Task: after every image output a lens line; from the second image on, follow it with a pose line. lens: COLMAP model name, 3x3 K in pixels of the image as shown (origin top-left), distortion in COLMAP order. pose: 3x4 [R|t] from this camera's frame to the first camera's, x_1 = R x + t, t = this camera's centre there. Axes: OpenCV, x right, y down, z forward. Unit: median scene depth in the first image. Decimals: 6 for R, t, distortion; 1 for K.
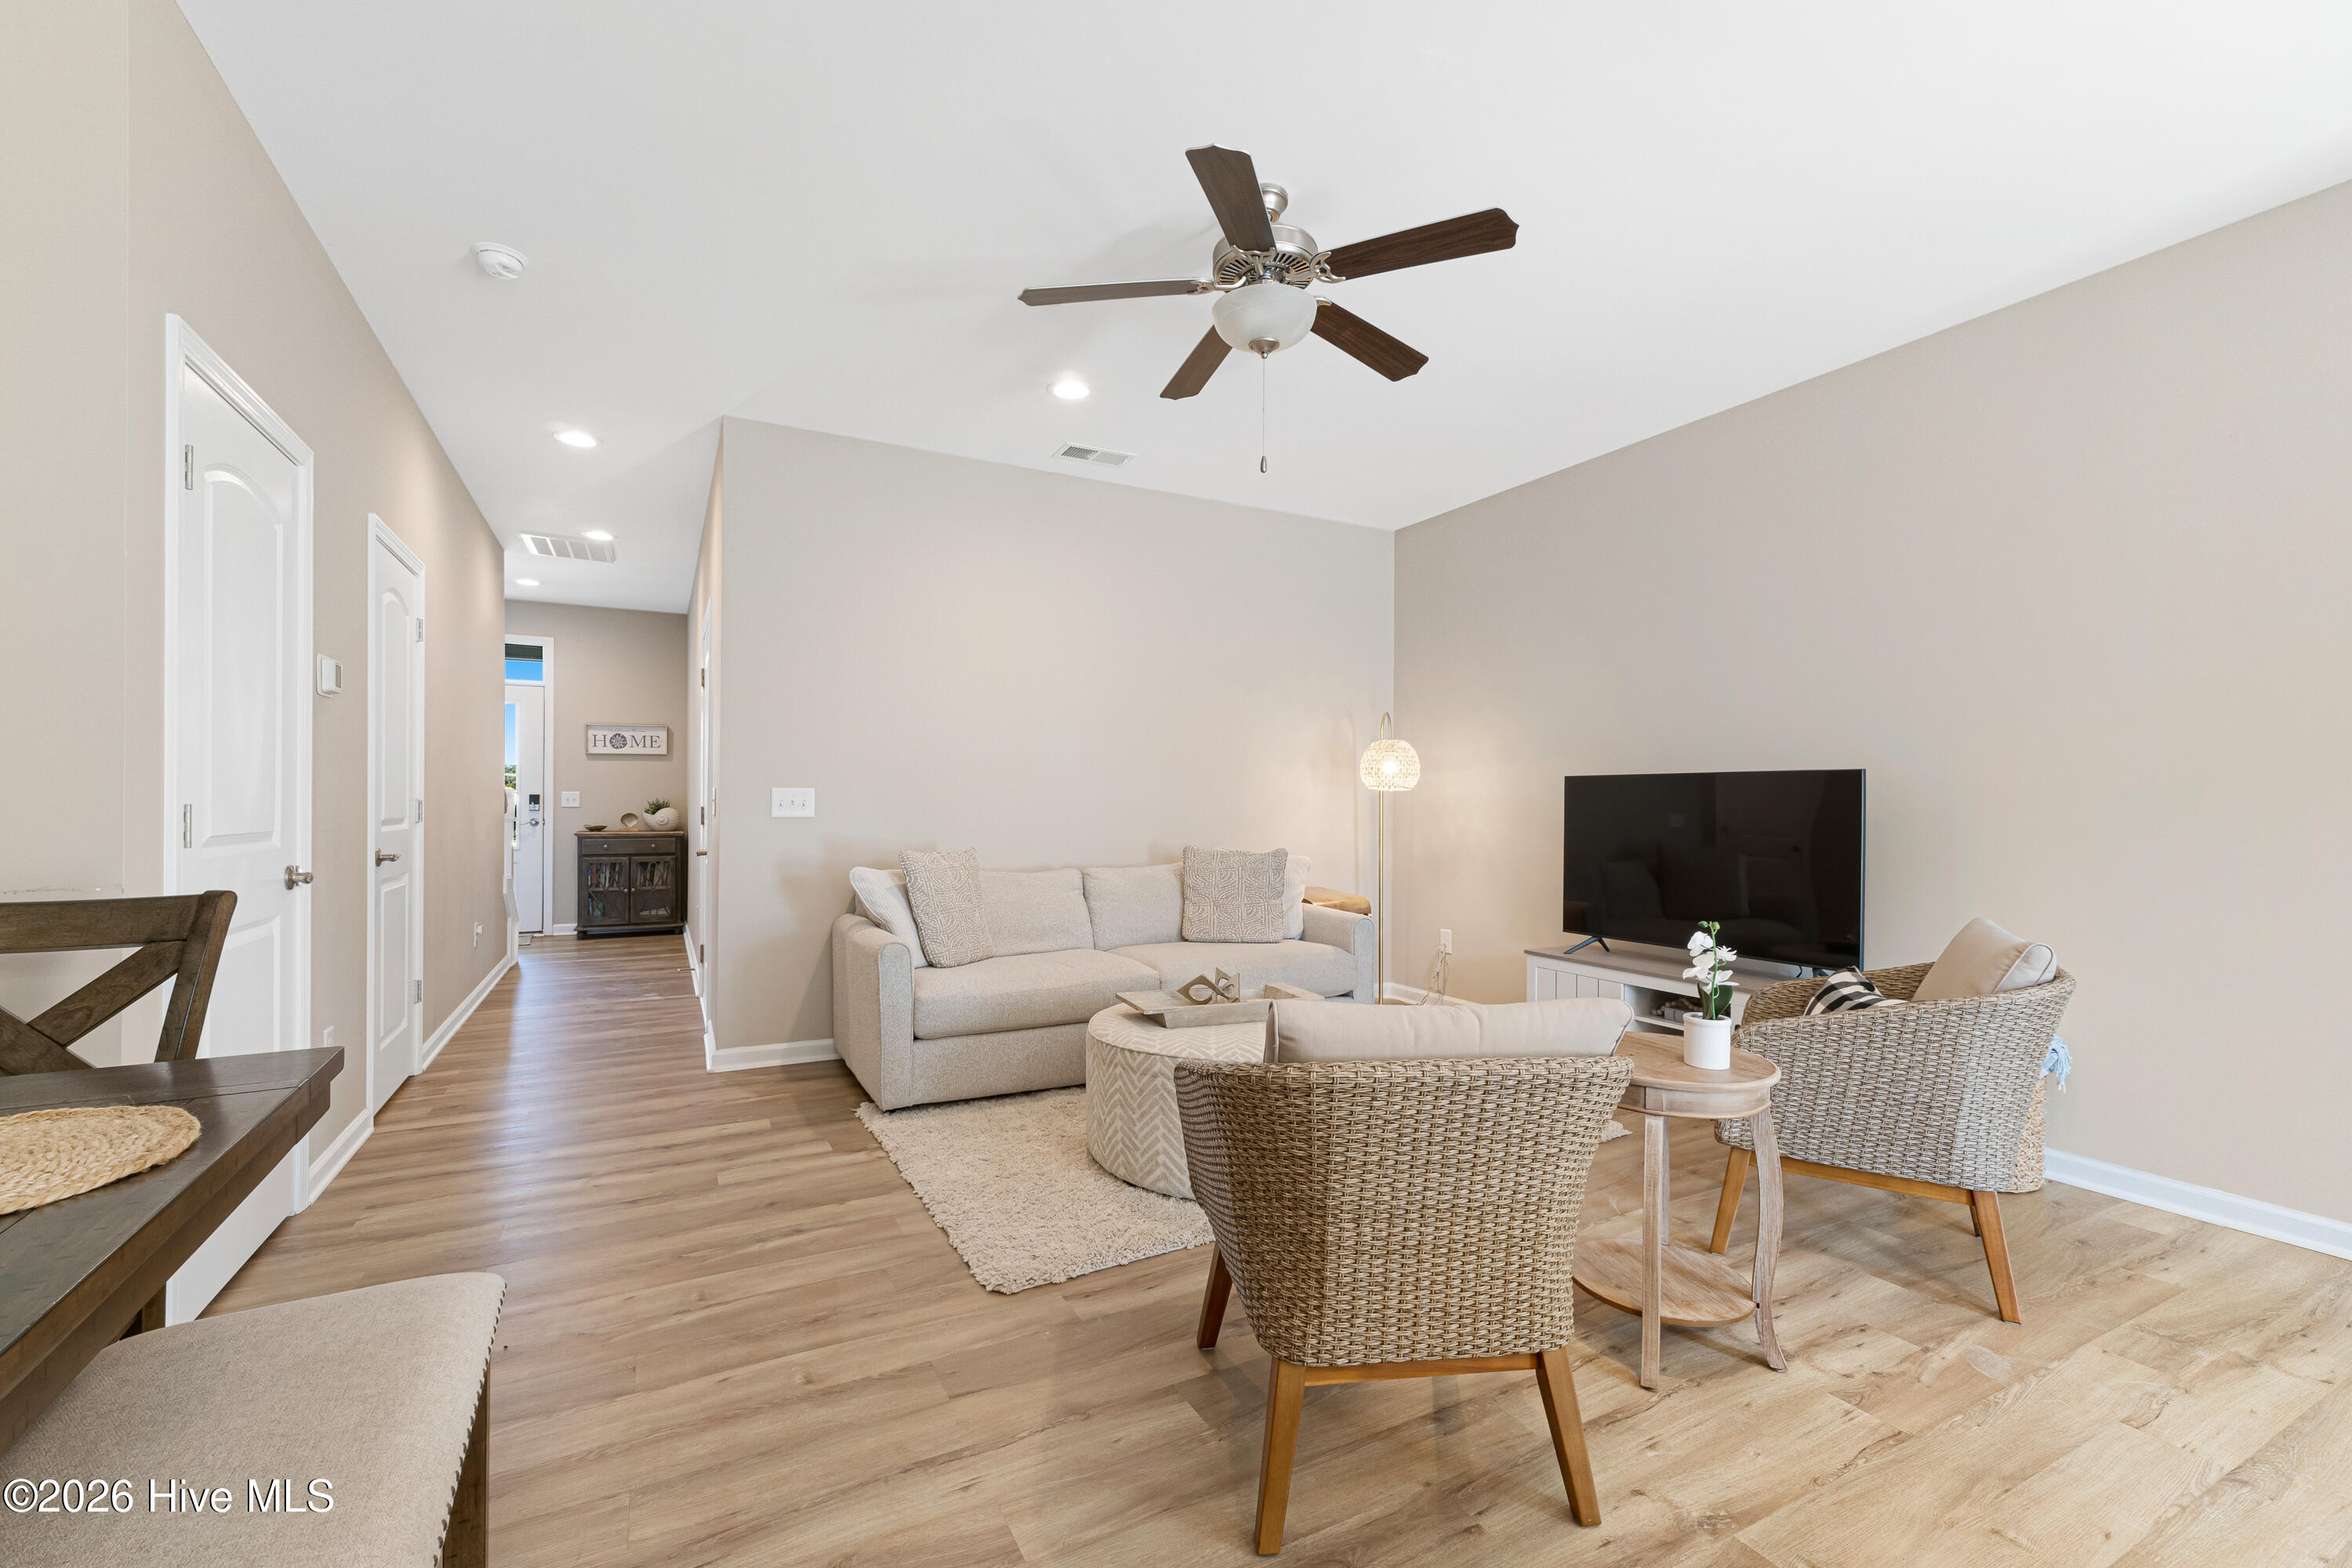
lens RADIAL K [[990.2, 0, 1174.8], [0, 990.2, 805.5], [0, 0, 1]] dist [0.011575, -0.001874]
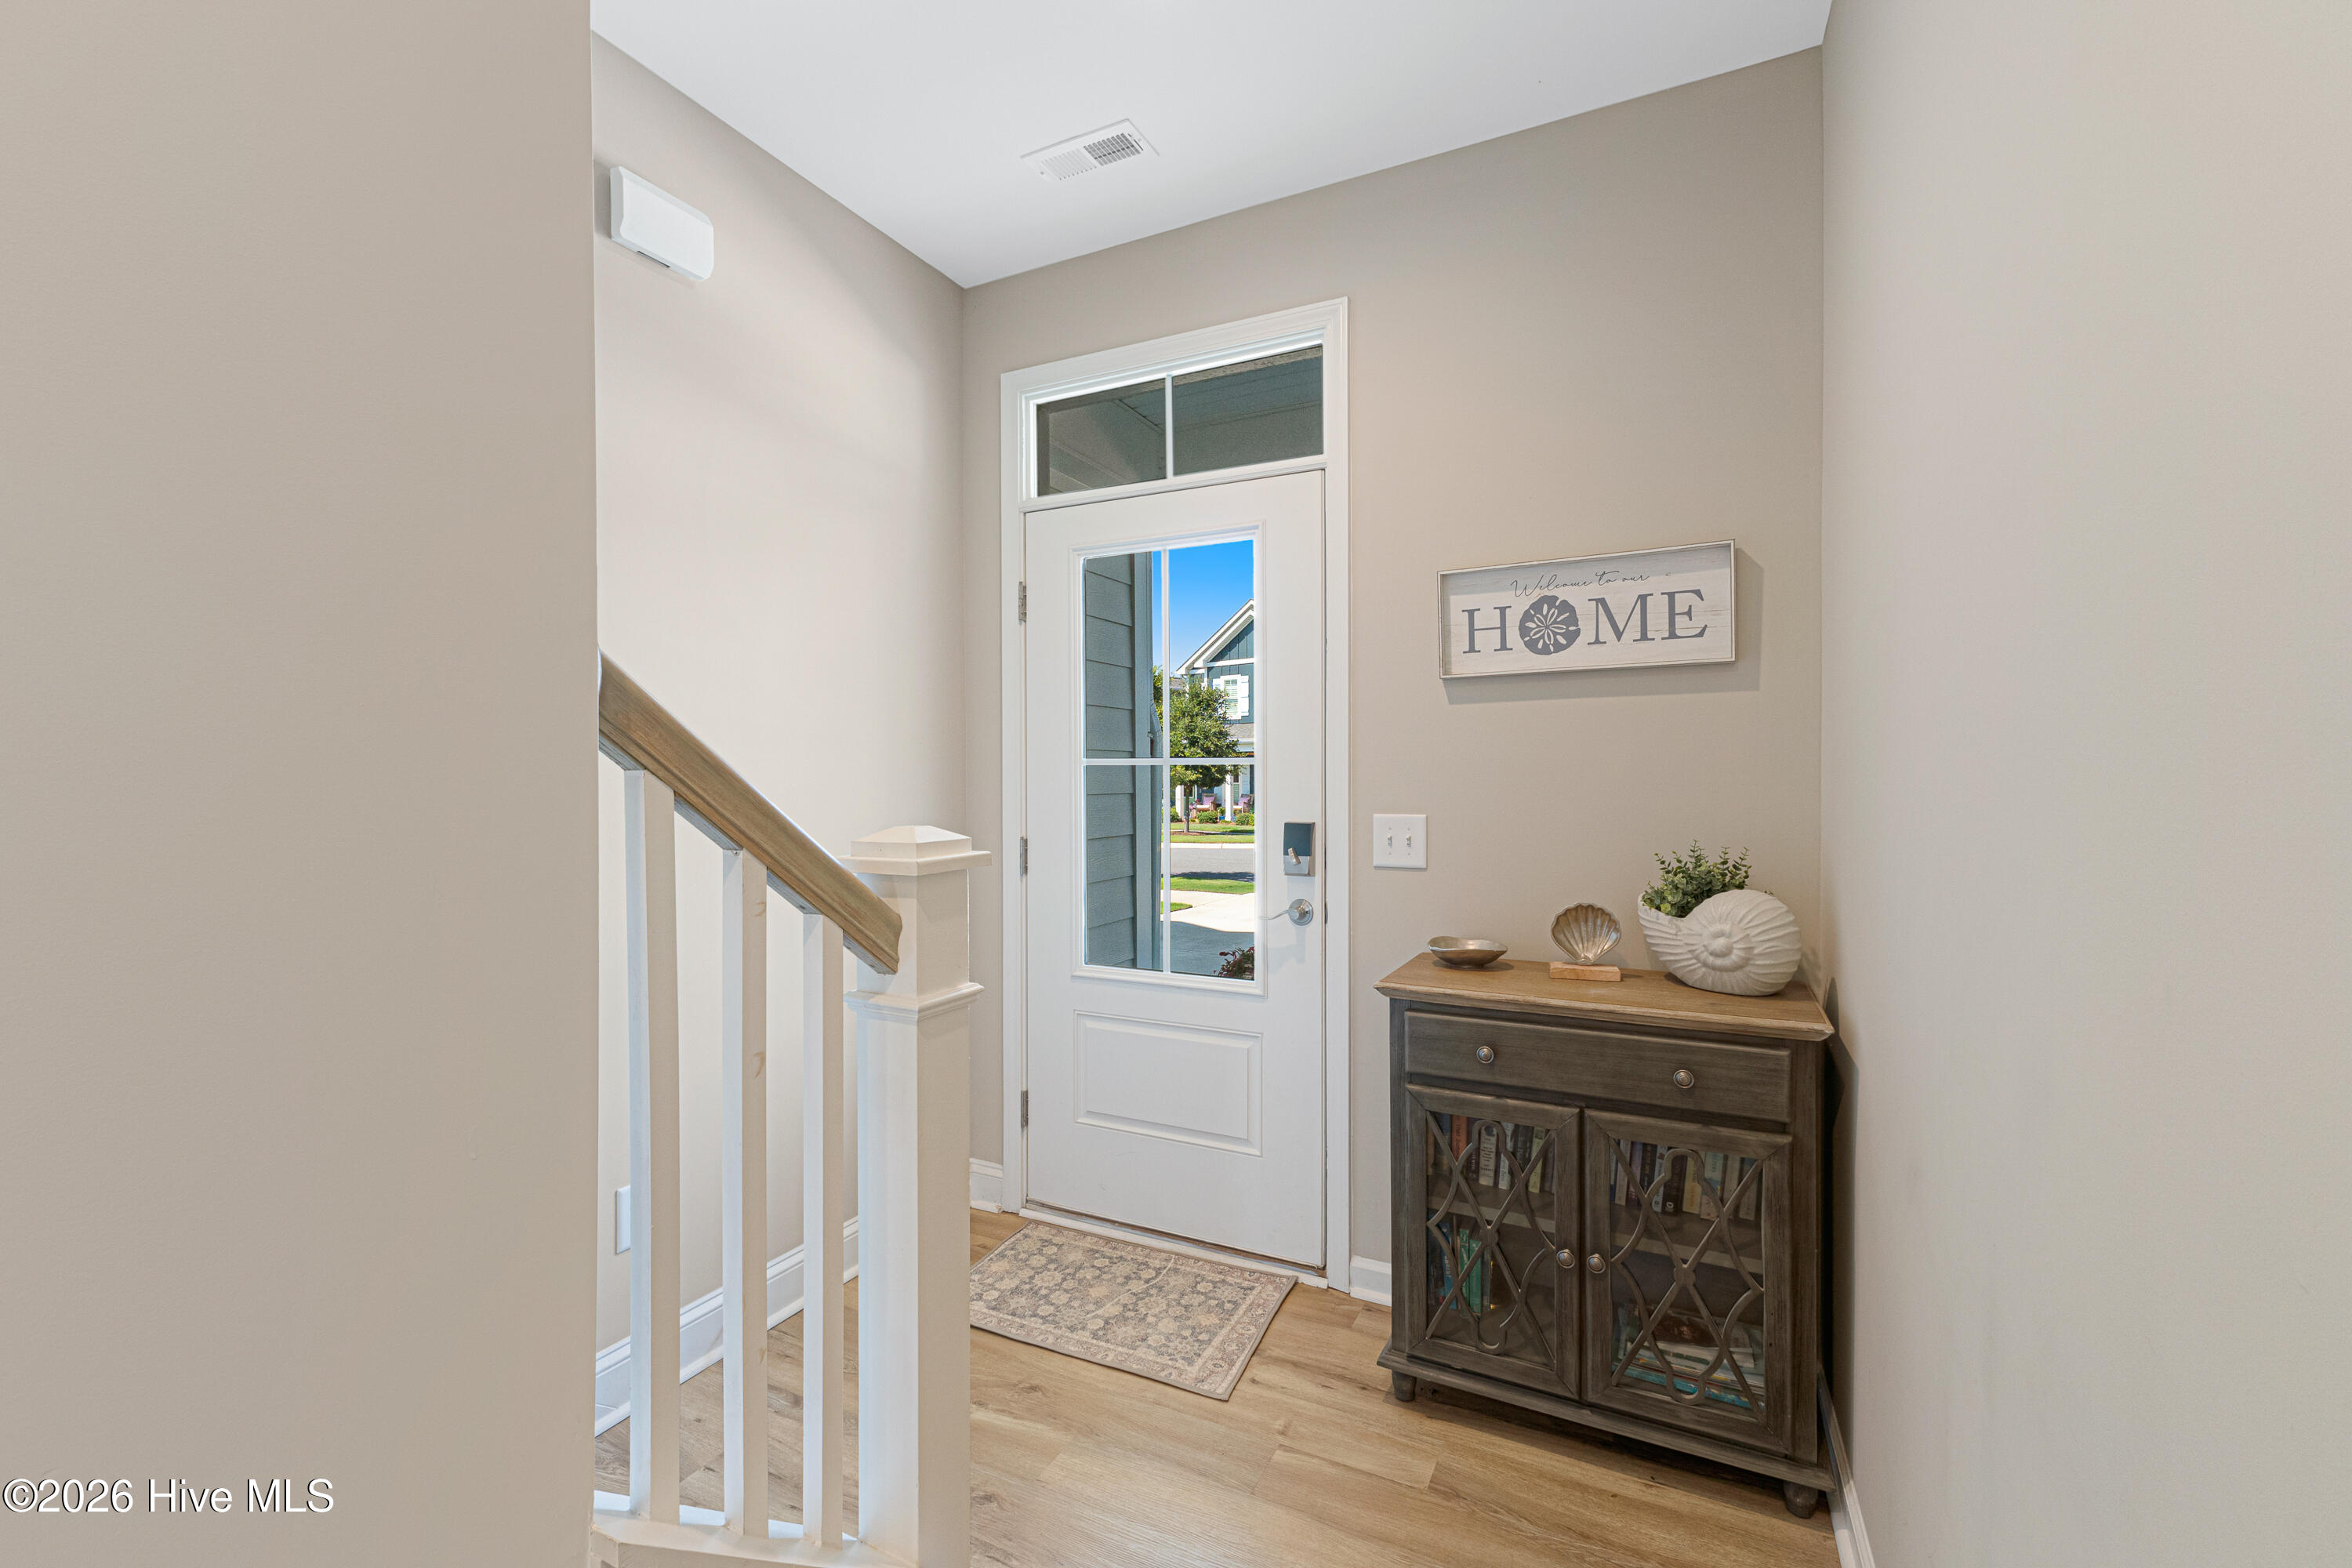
lens RADIAL K [[990.2, 0, 1178.0], [0, 990.2, 782.3], [0, 0, 1]] dist [0.011575, -0.001874]
pose [[0.586022, -0.000188, -0.810295, -0.872904], [0.004224, 0.999987, 0.002823, -0.051276], [0.810284, -0.005077, 0.586015, 1.653936]]
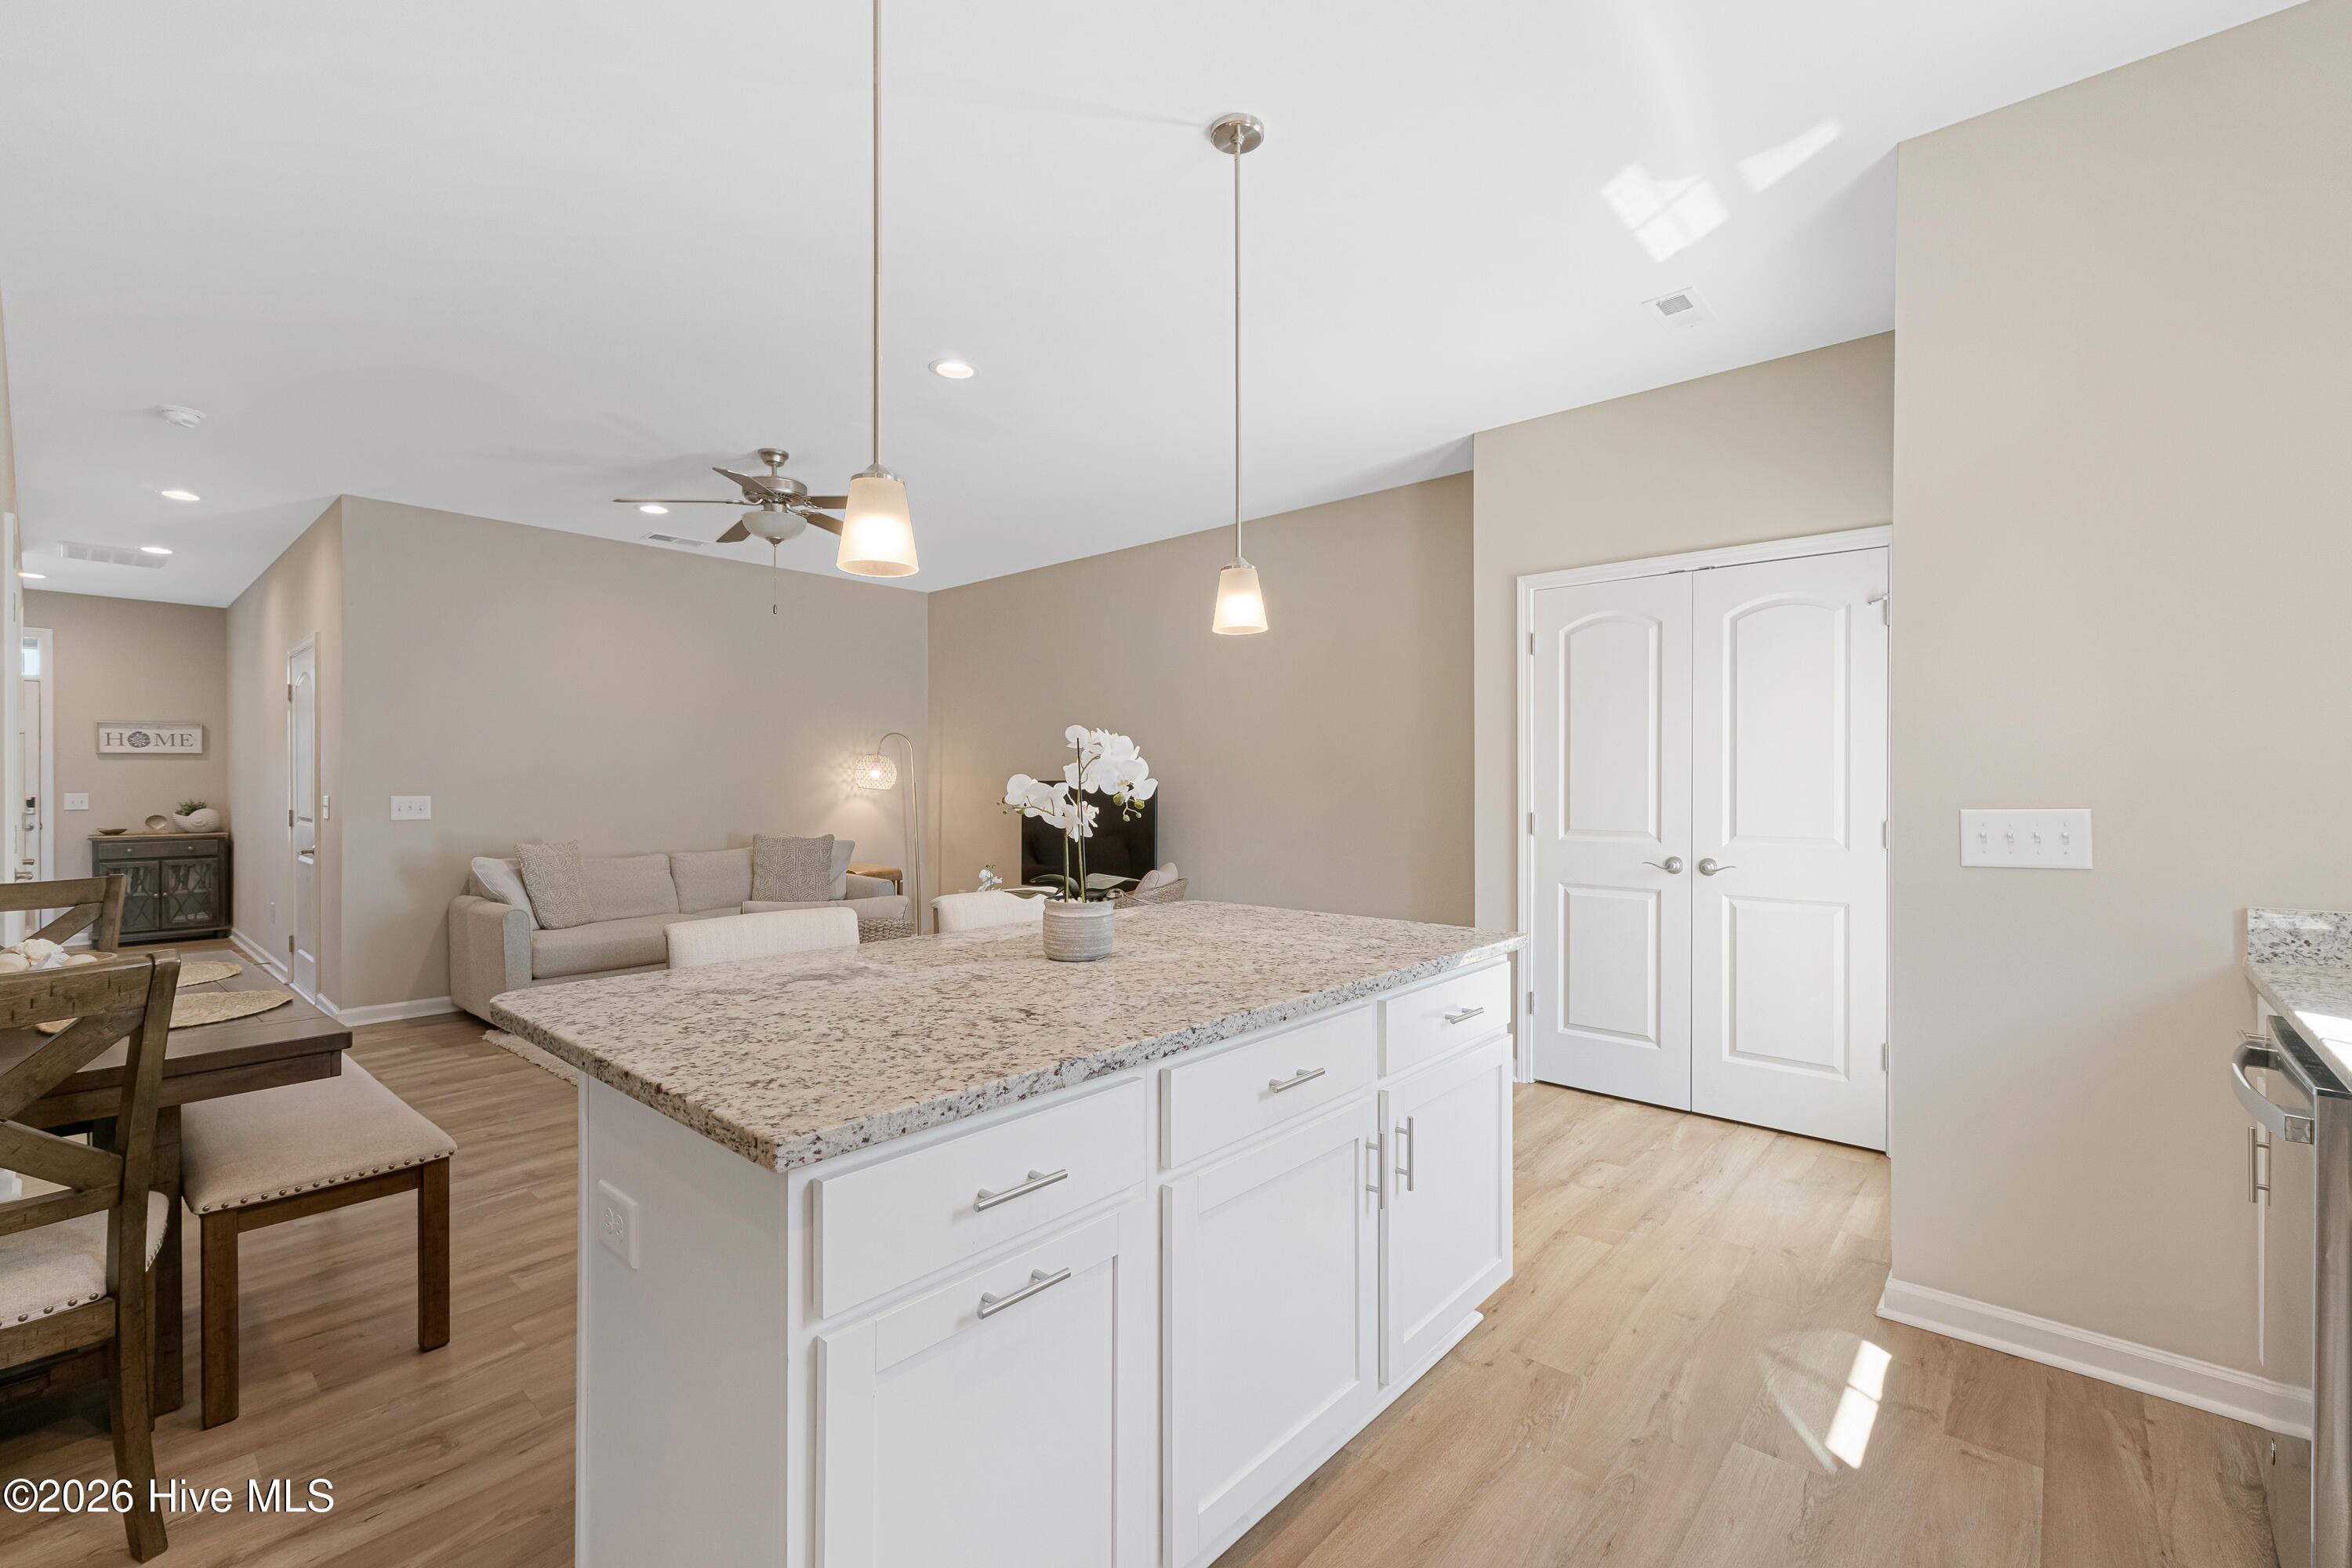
lens RADIAL K [[990.2, 0, 1137.3], [0, 990.2, 786.9], [0, 0, 1]] dist [0.011575, -0.001874]
pose [[0.945364, -0.011173, 0.325824, 0.069414], [0.011606, 0.999932, 0.000615, -0.019180], [-0.325809, 0.003200, 0.945430, -0.473539]]
